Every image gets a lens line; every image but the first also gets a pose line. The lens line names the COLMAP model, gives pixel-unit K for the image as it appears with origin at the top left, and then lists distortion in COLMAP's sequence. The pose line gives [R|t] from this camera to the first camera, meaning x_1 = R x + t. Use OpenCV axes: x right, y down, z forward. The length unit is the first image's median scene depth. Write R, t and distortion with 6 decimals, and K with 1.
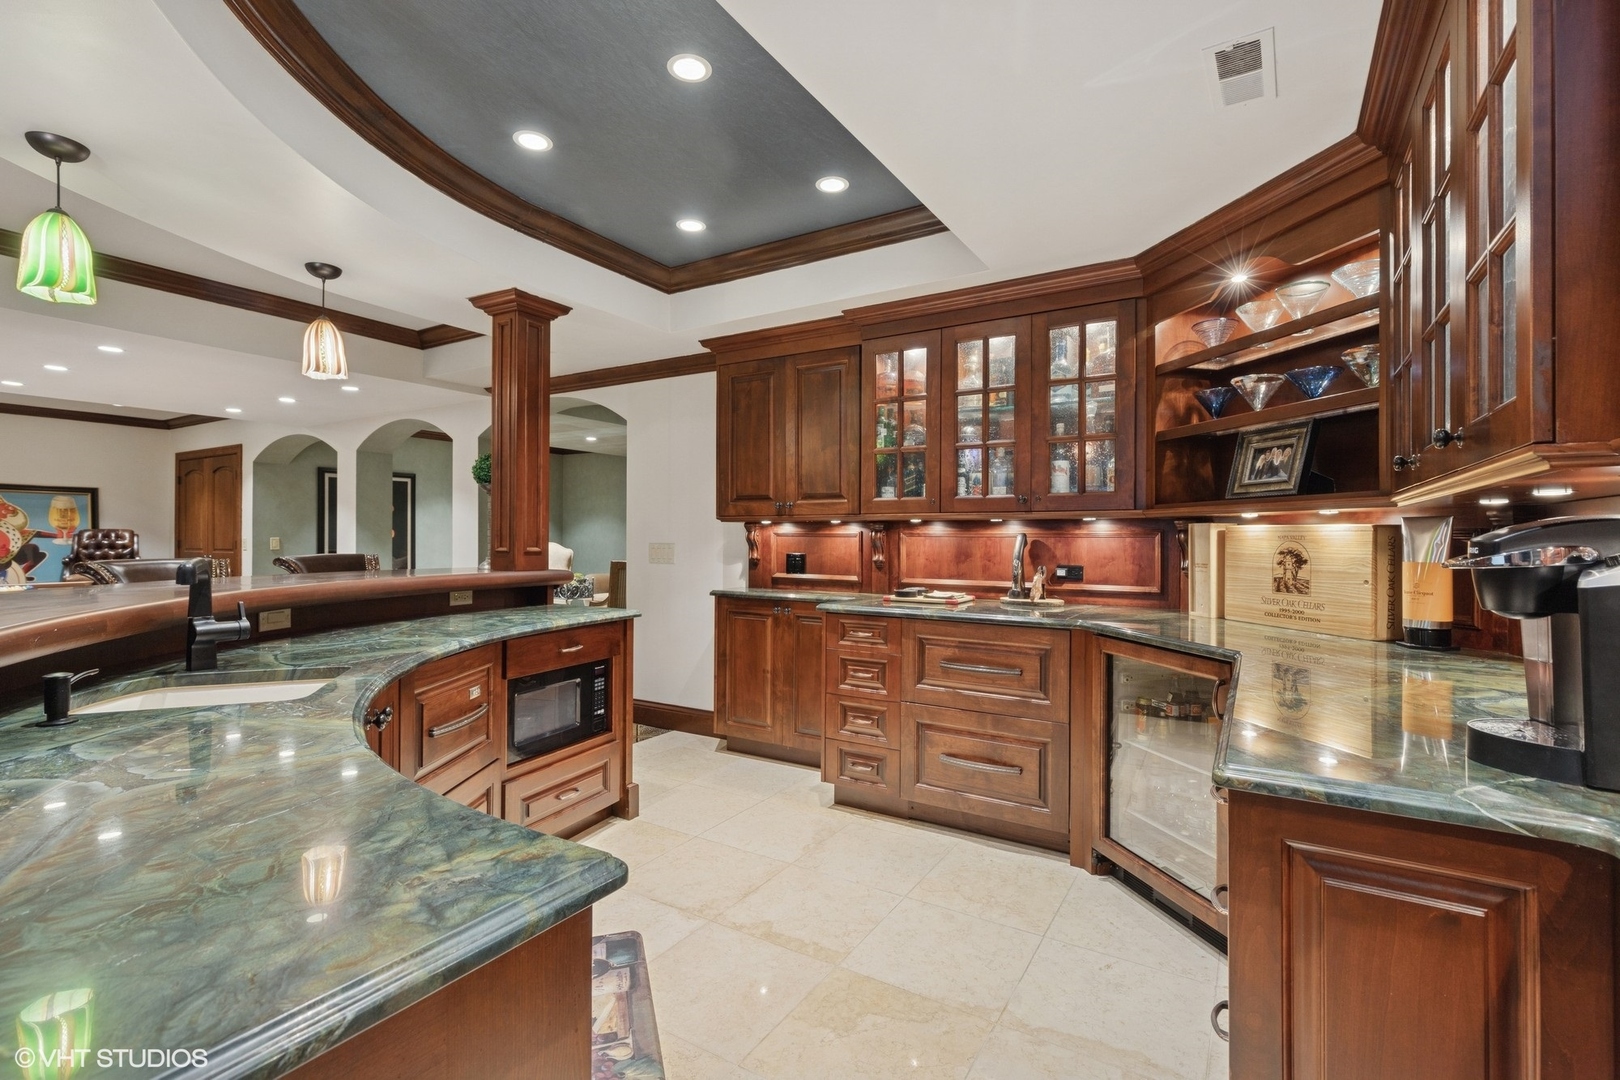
lens RADIAL K [[740.7, 0, 818.6], [0, 740.7, 537.9], [0, 0, 1]] dist [0.026934, -0.000055]
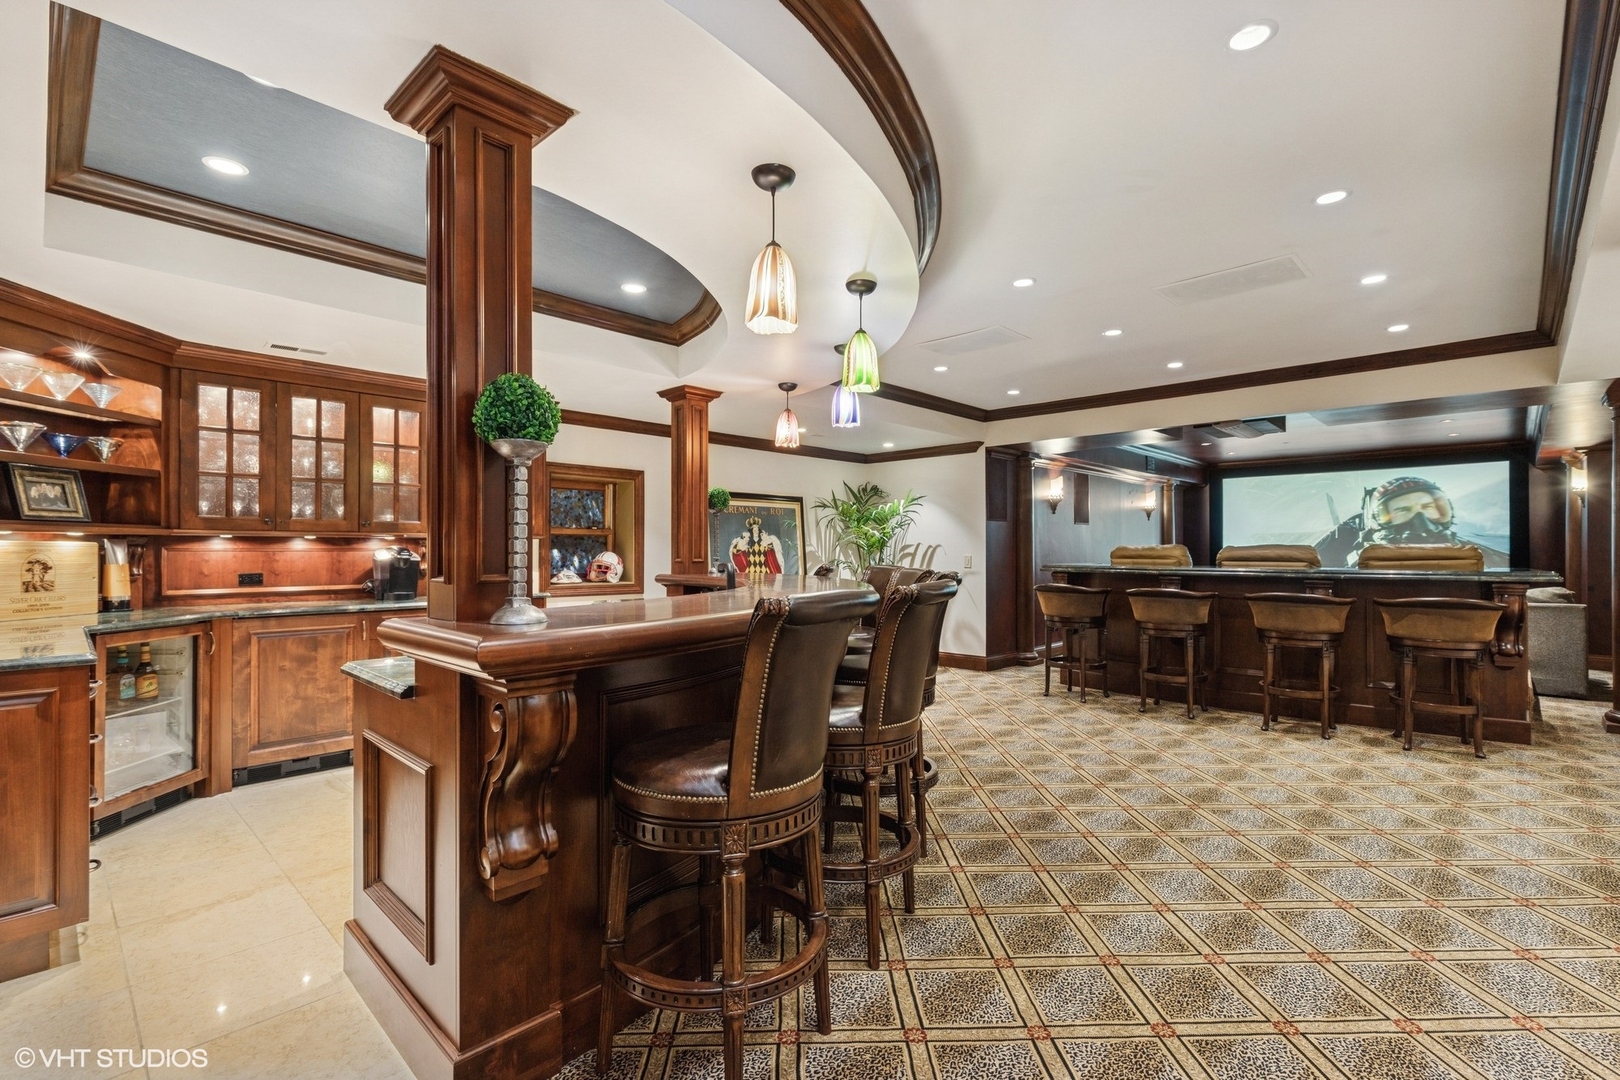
lens RADIAL K [[726.9, 0, 855.4], [0, 726.9, 513.4], [0, 0, 1]] dist [0.103990, 0.000163]
pose [[-0.982748, 0.006666, 0.184827, -1.079384], [-0.002103, 0.998883, -0.047210, -0.002389], [-0.184936, -0.046785, -0.981636, 2.133252]]
